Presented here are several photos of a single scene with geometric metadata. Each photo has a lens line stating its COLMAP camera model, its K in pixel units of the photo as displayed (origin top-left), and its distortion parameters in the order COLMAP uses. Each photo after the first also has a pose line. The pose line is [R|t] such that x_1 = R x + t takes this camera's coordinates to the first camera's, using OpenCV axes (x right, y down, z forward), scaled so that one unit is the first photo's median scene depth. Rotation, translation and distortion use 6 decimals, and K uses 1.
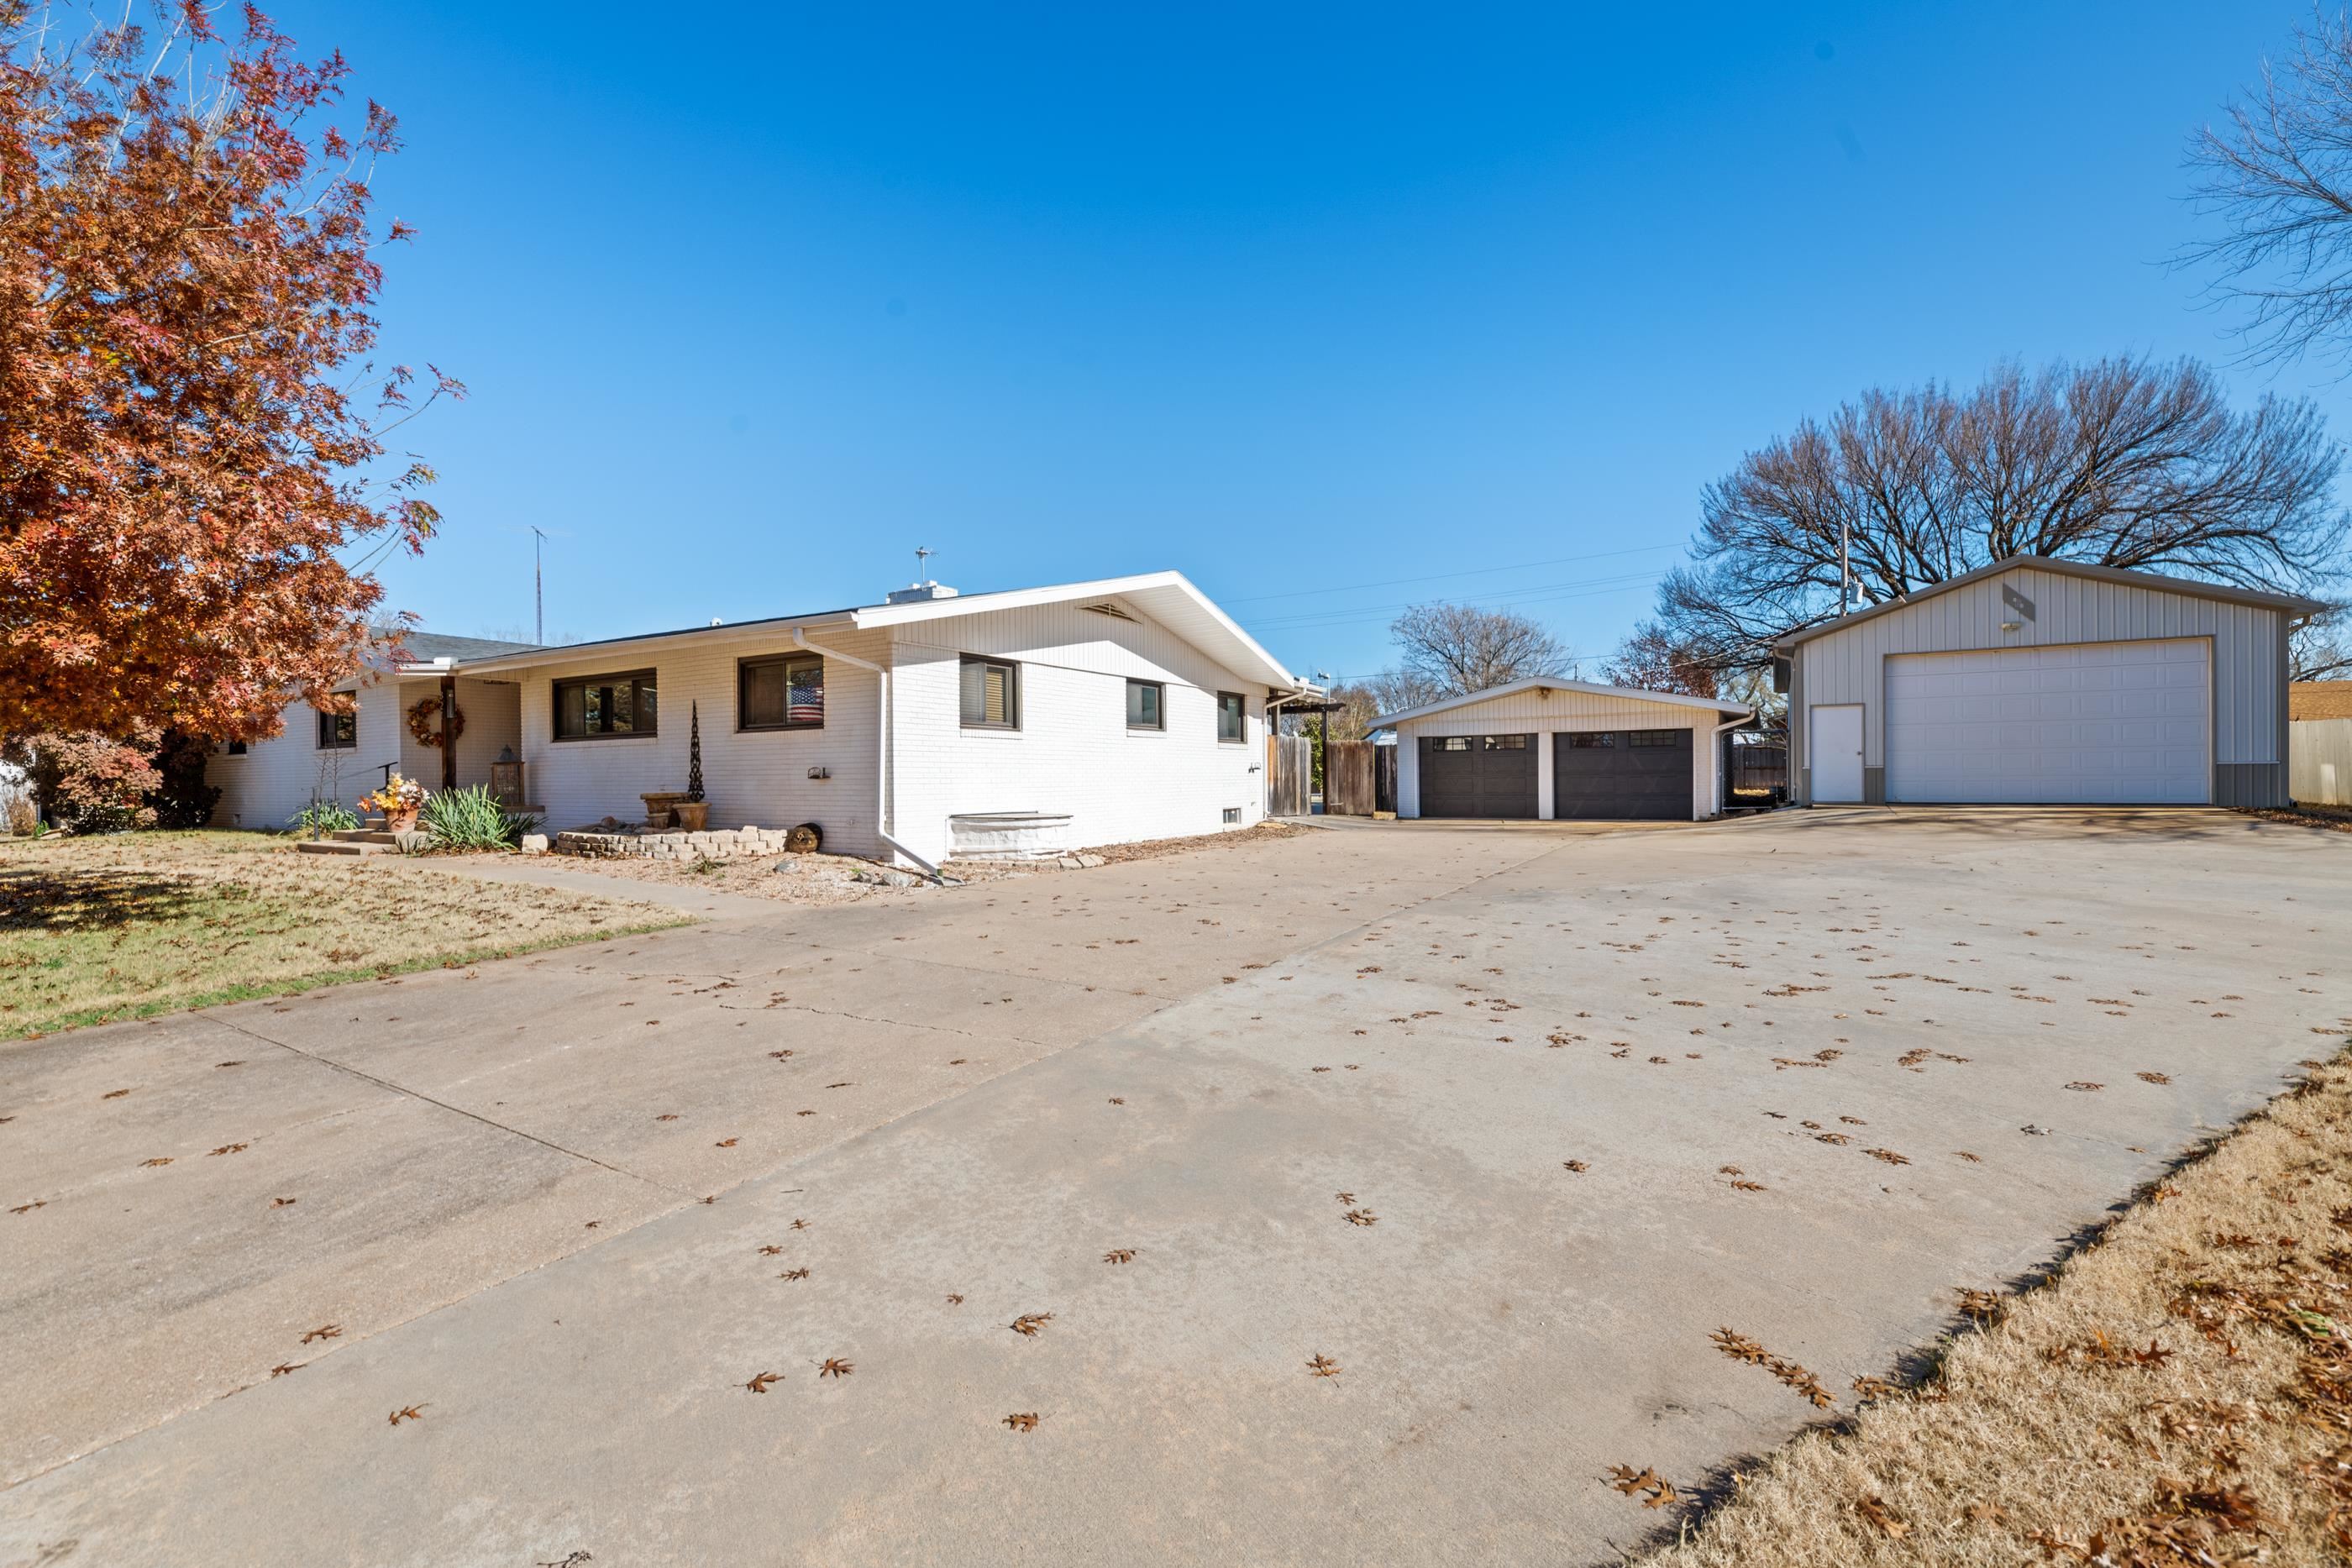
lens RADIAL K [[1002.5, 0, 1156.1], [0, 1002.5, 774.8], [0, 0, 1]] dist [-0.000249, -0.001752]
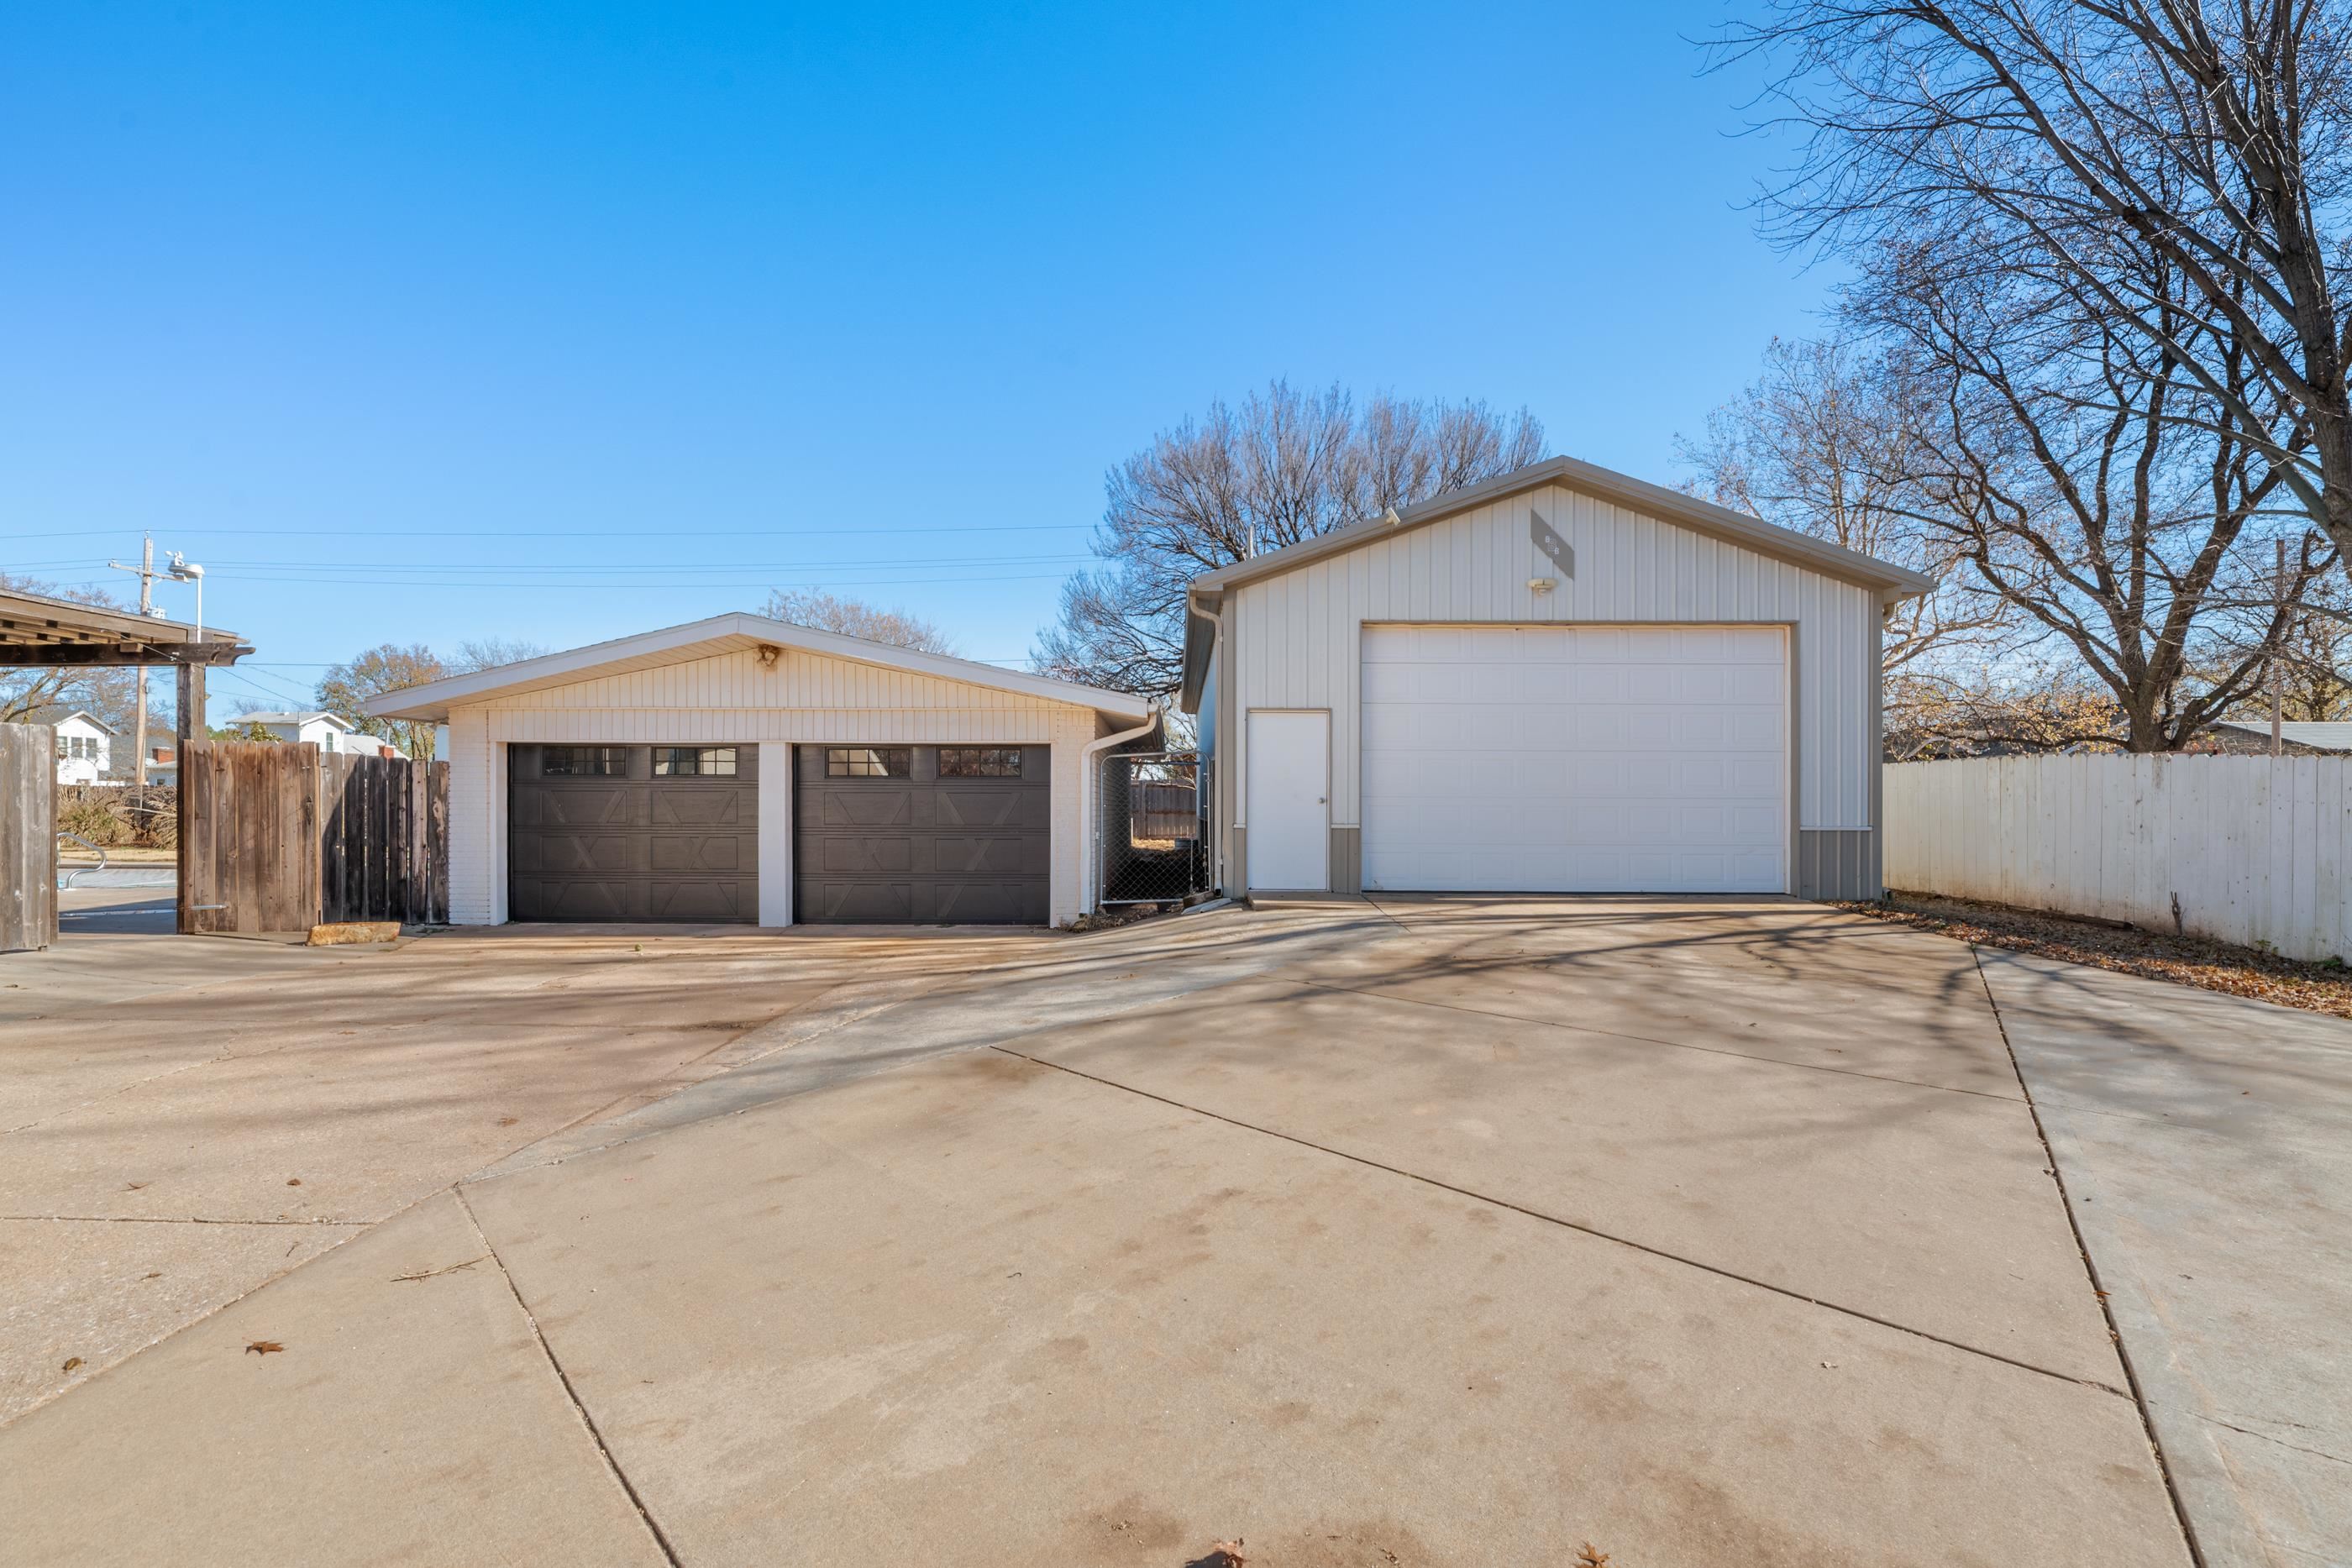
lens RADIAL K [[1002.5, 0, 1175.3], [0, 1002.5, 798.9], [0, 0, 1]] dist [-0.000249, -0.001752]
pose [[0.850008, 0.017712, 0.526471, 0.308934], [-0.014499, 0.999843, -0.010228, -0.013708], [-0.526570, 0.001061, 0.850131, 0.513288]]
